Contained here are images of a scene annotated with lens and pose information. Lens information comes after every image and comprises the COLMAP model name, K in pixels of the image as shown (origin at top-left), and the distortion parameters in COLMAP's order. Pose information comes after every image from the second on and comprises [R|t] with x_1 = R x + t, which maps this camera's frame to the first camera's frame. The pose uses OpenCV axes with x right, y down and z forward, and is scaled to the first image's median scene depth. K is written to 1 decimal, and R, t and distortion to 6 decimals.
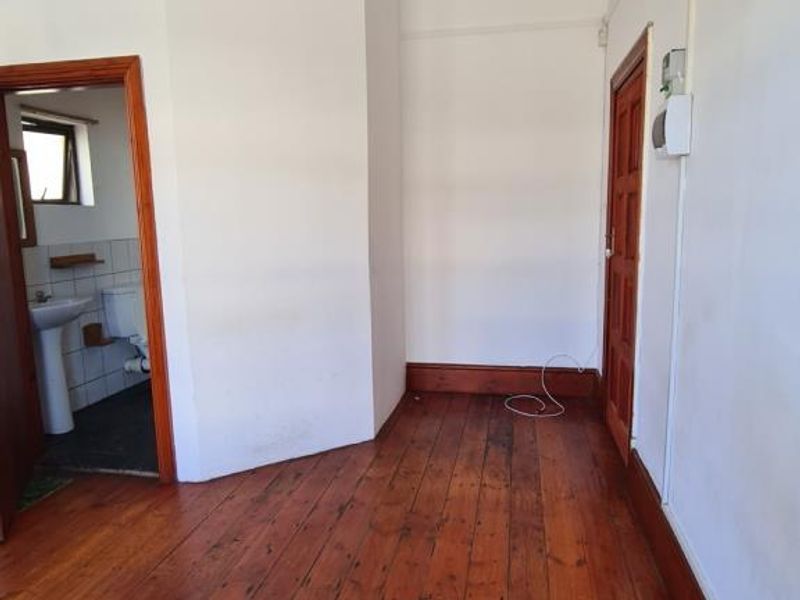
lens RADIAL K [[592.6, 0, 398.0], [0, 592.6, 299.5], [0, 0, 1]] dist [-0.003809, -0.005329]
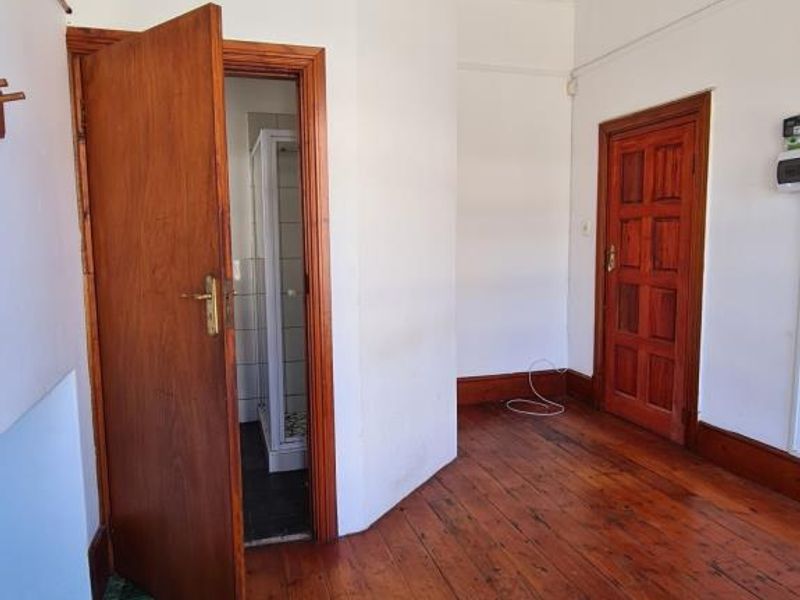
lens RADIAL K [[592.6, 0, 400.4], [0, 592.6, 302.1], [0, 0, 1]] dist [-0.003809, -0.005329]
pose [[0.878267, -0.045167, 0.476032, -0.706950], [0.064622, 0.997607, -0.024569, -0.008444], [-0.473783, 0.052340, 0.879085, 0.179980]]
